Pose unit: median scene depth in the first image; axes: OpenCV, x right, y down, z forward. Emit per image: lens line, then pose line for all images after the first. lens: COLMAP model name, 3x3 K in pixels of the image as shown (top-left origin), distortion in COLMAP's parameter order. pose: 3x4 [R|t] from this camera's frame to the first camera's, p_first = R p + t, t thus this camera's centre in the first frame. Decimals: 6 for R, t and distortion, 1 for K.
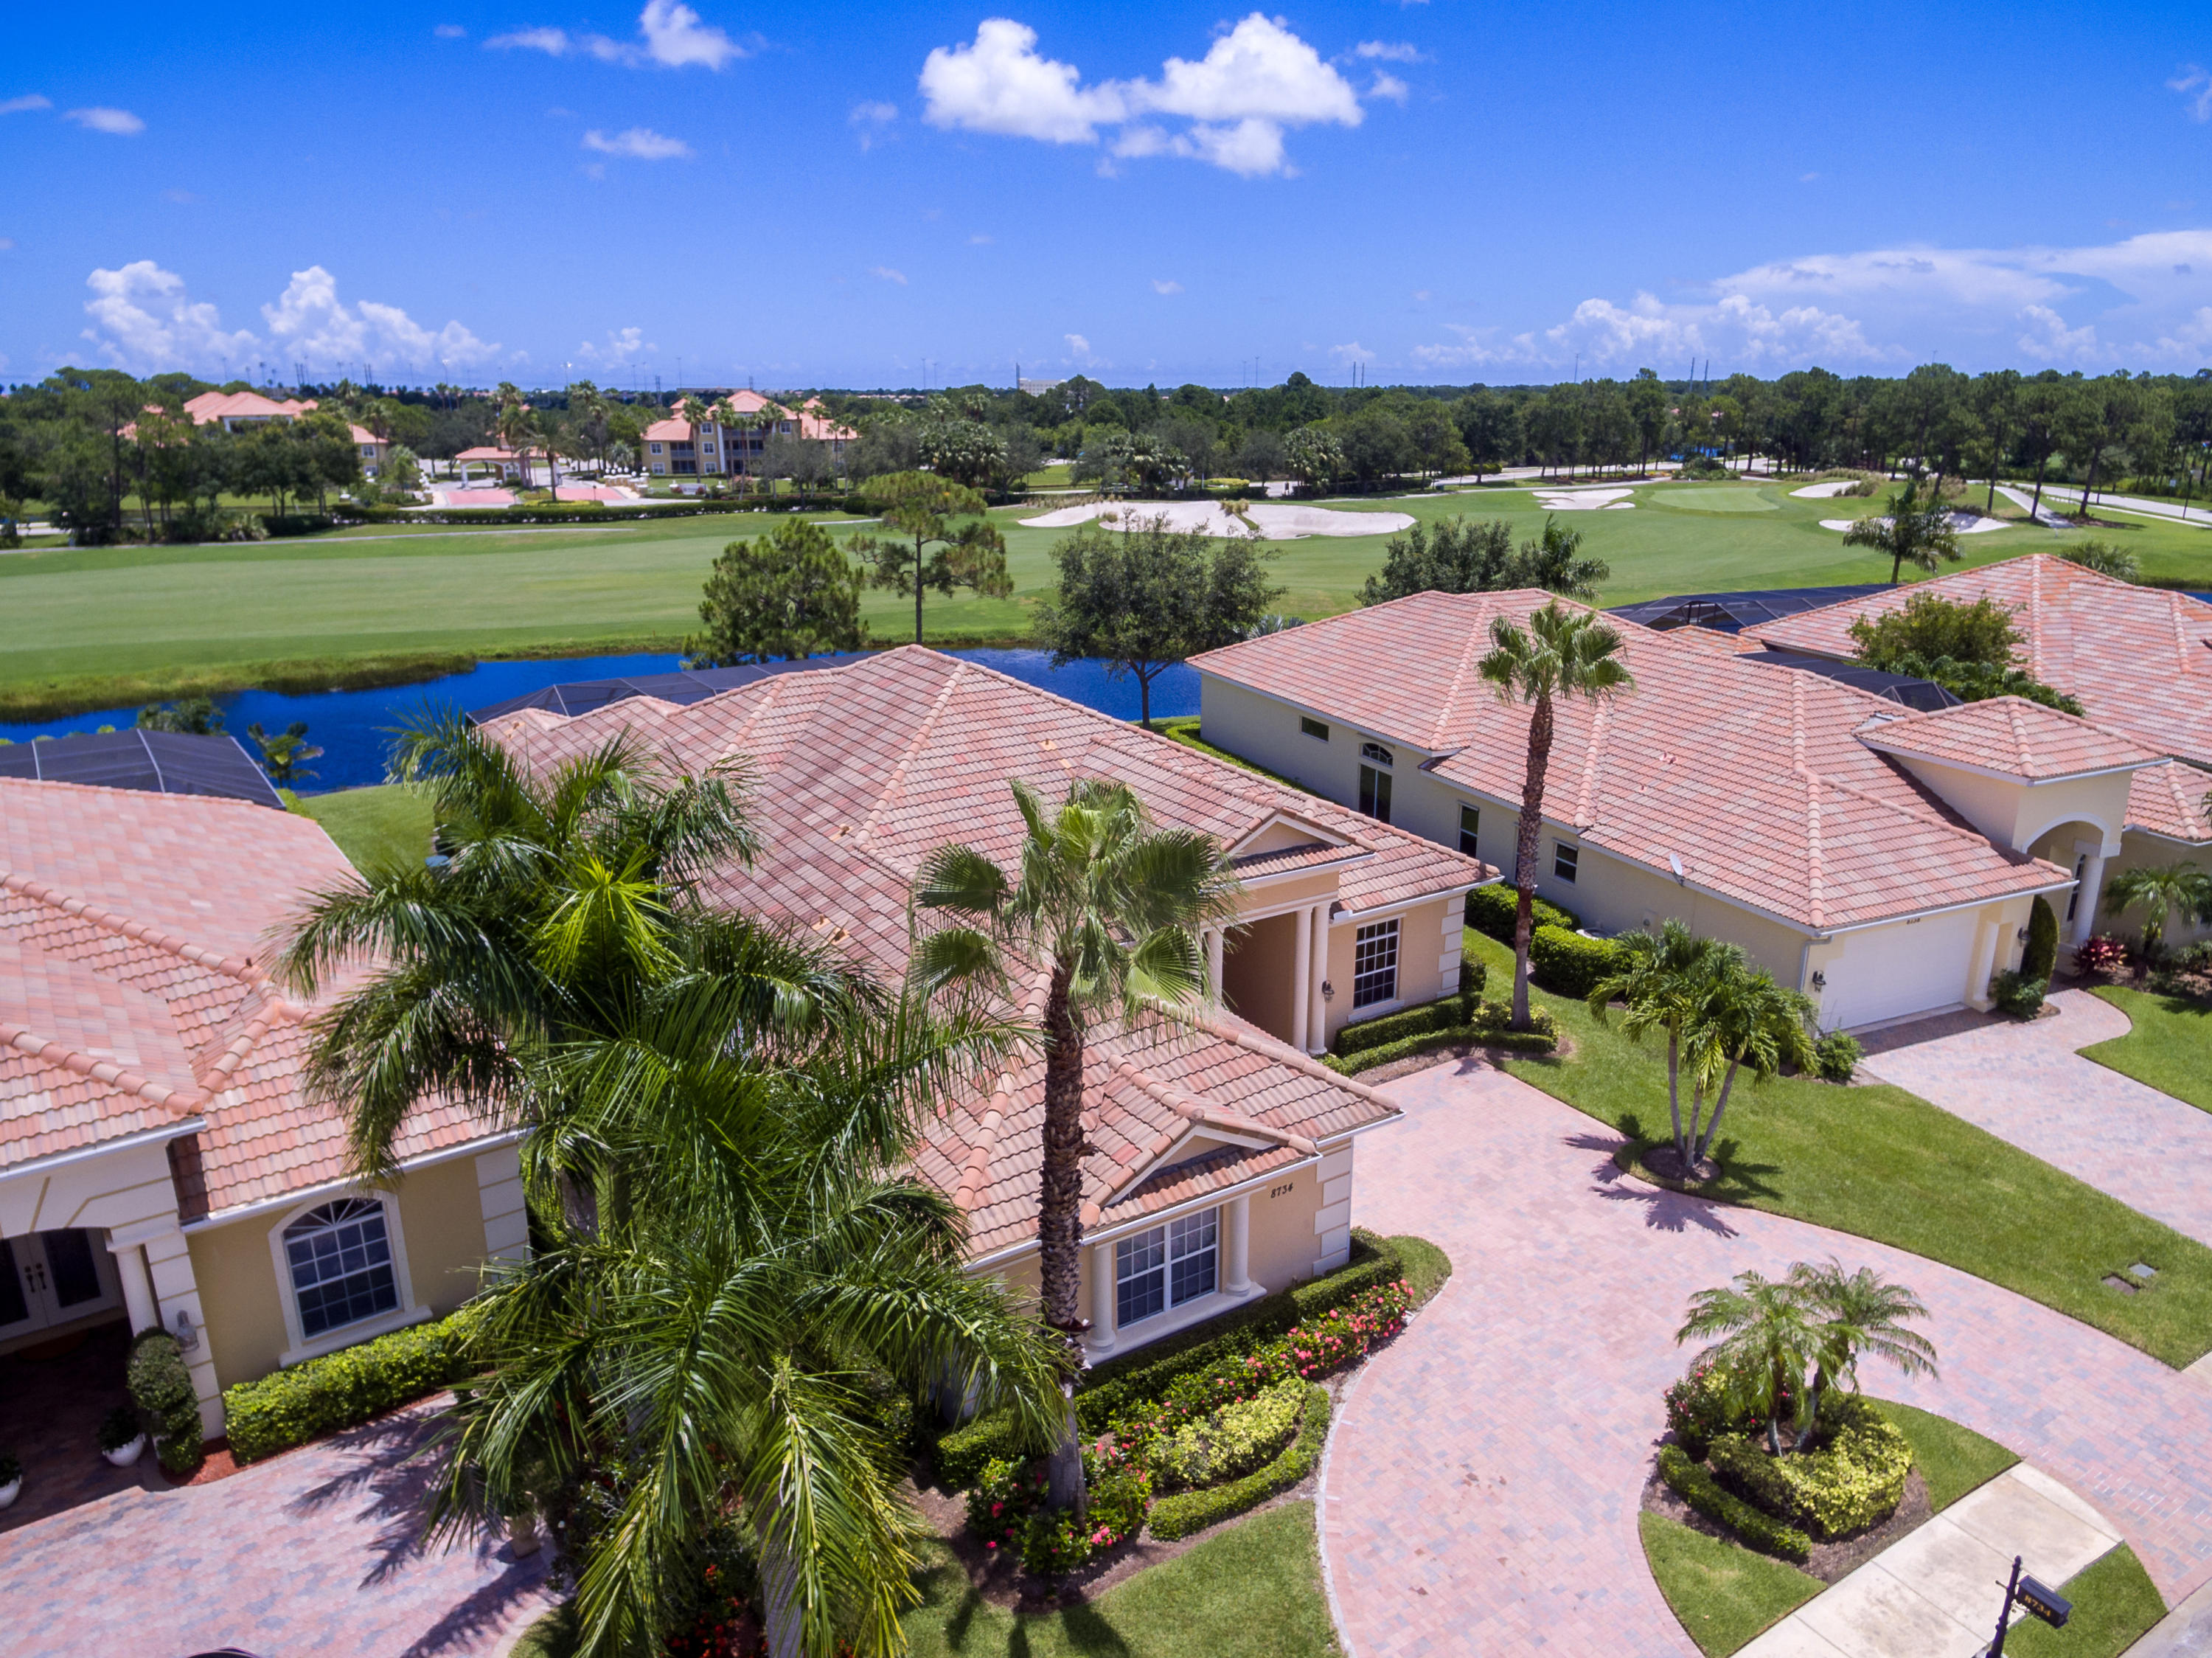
lens RADIAL K [[1521.1, 0, 1103.0], [0, 1521.1, 976.7], [0, 0, 1]] dist [0.072623, -0.065189]
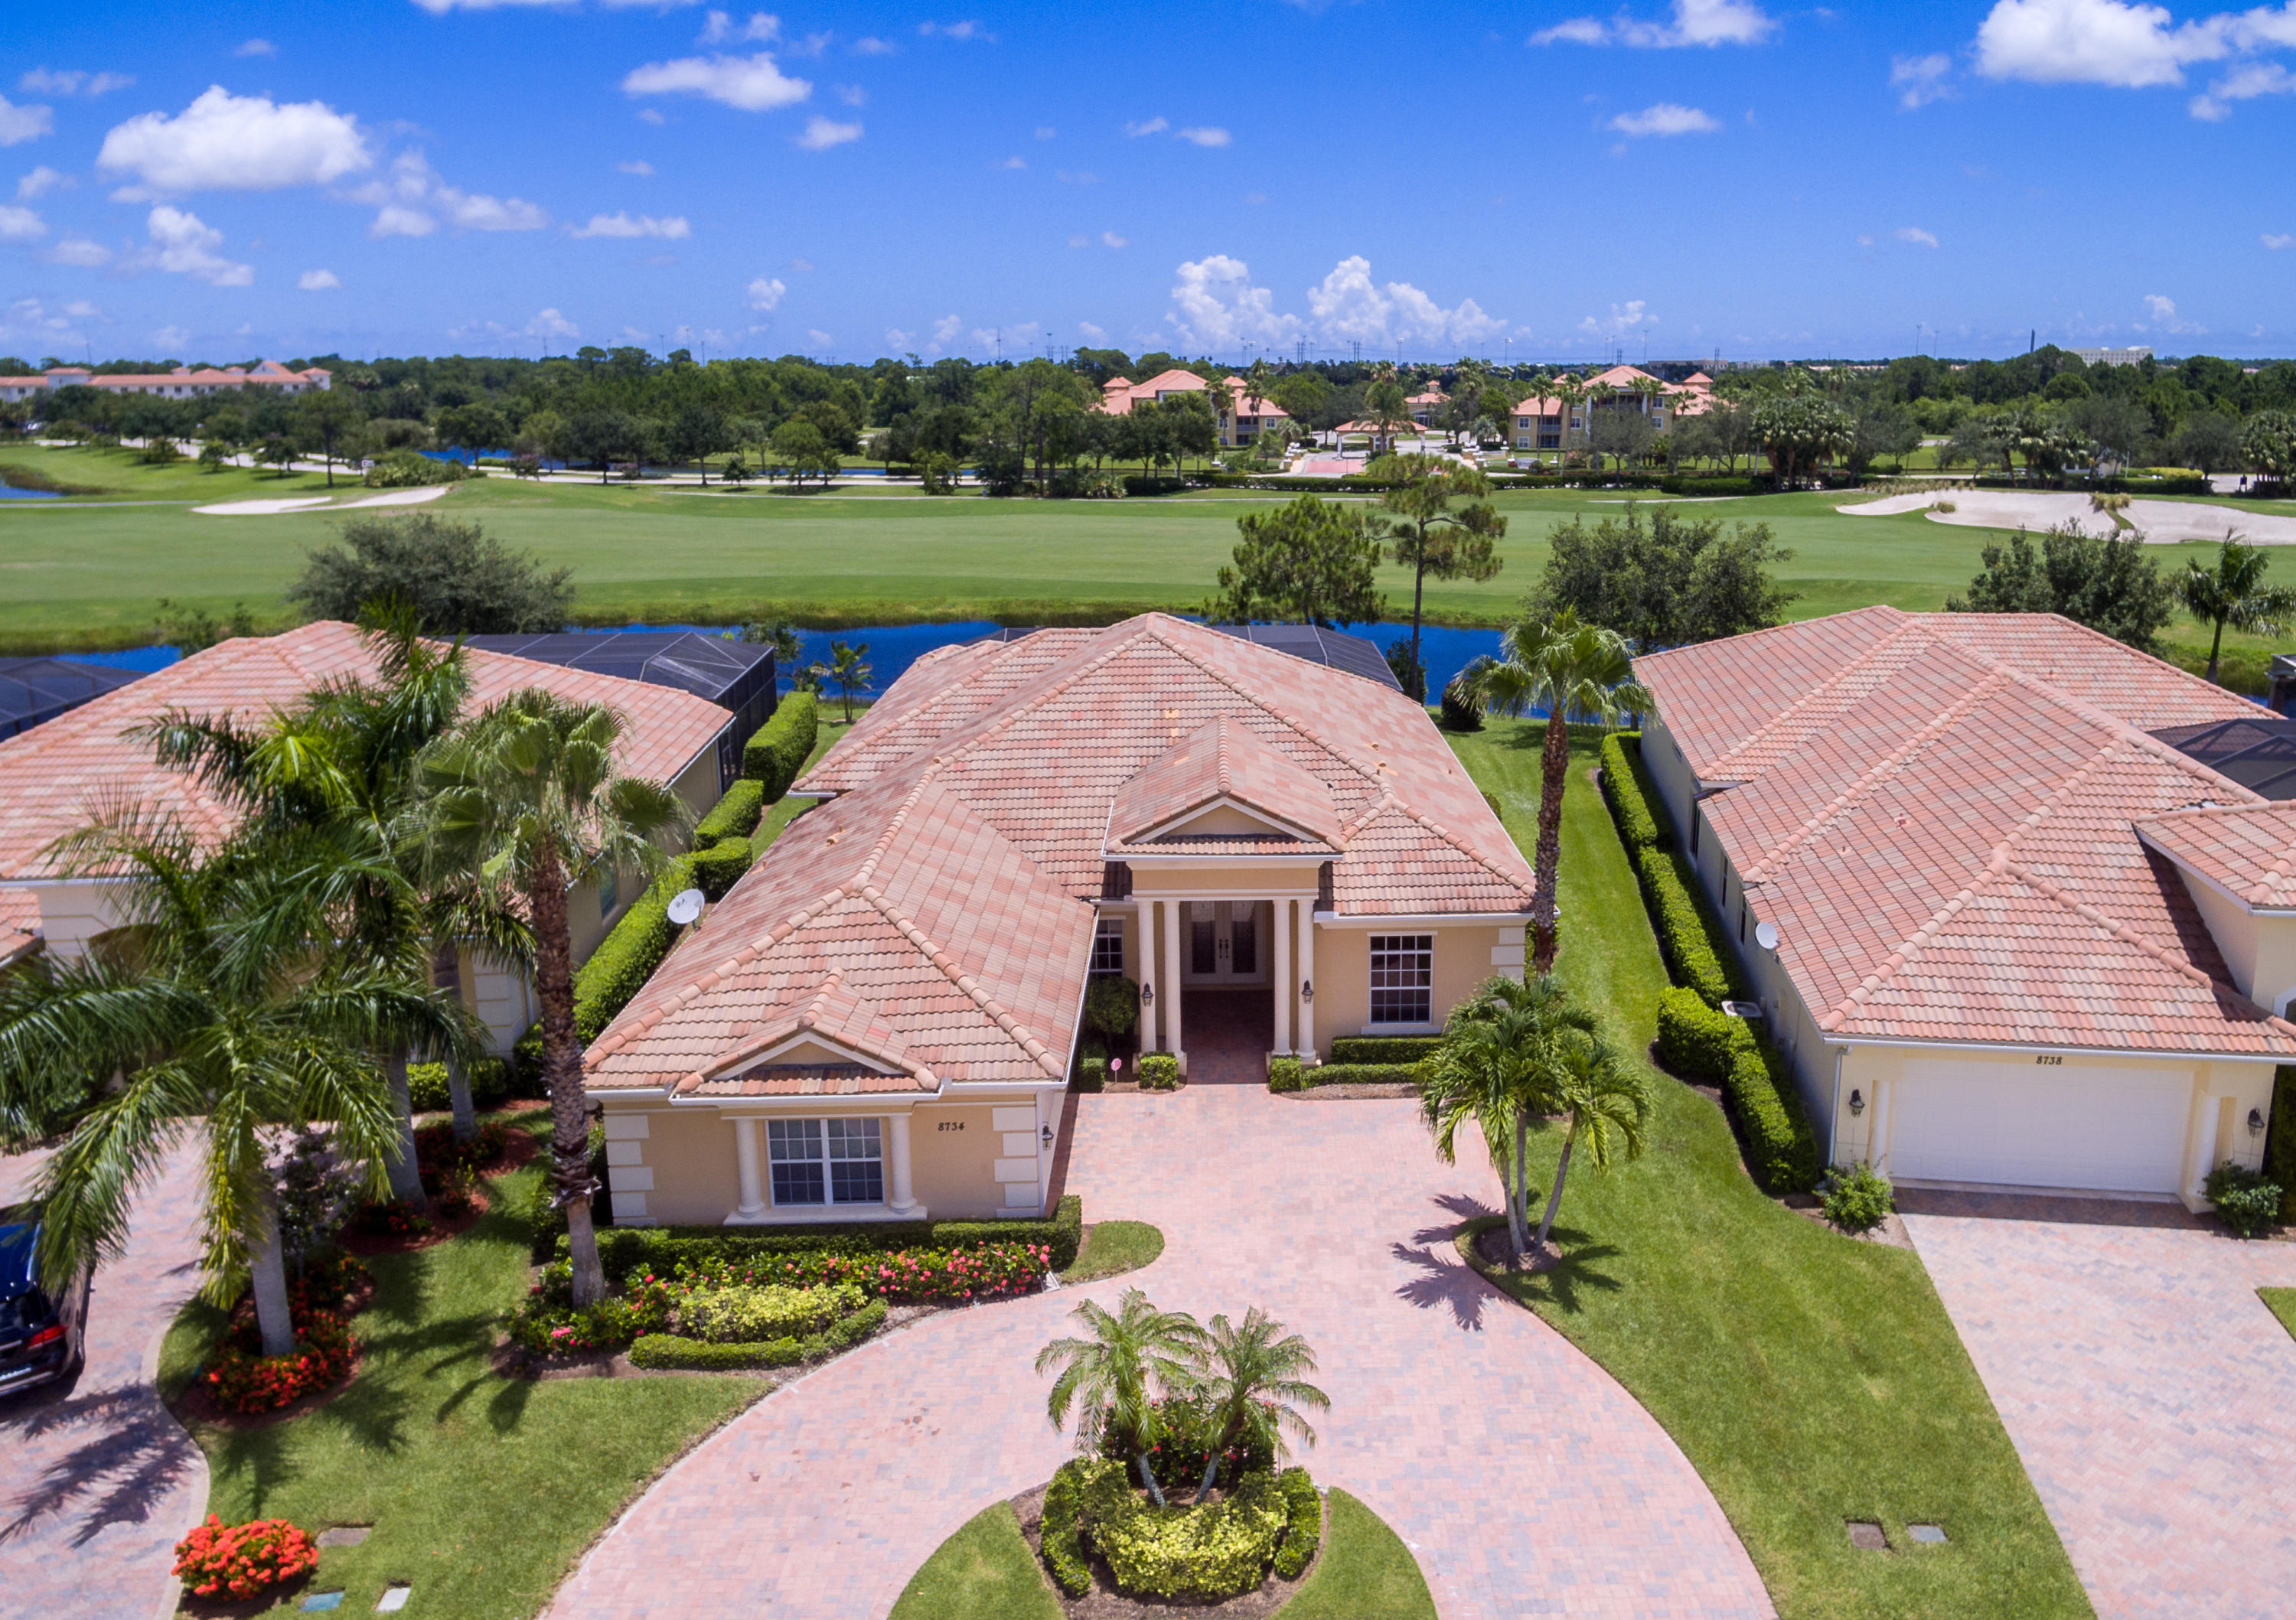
lens RADIAL K [[1636.6, 0, 1184.0], [0, 1636.6, 838.4], [0, 0, 1]] dist [0.064409, -0.079829]
pose [[0.840047, 0.152360, -0.520681, 0.173452], [-0.194228, 0.980601, -0.026421, -0.012213], [0.506554, 0.123325, 0.853343, 0.017743]]
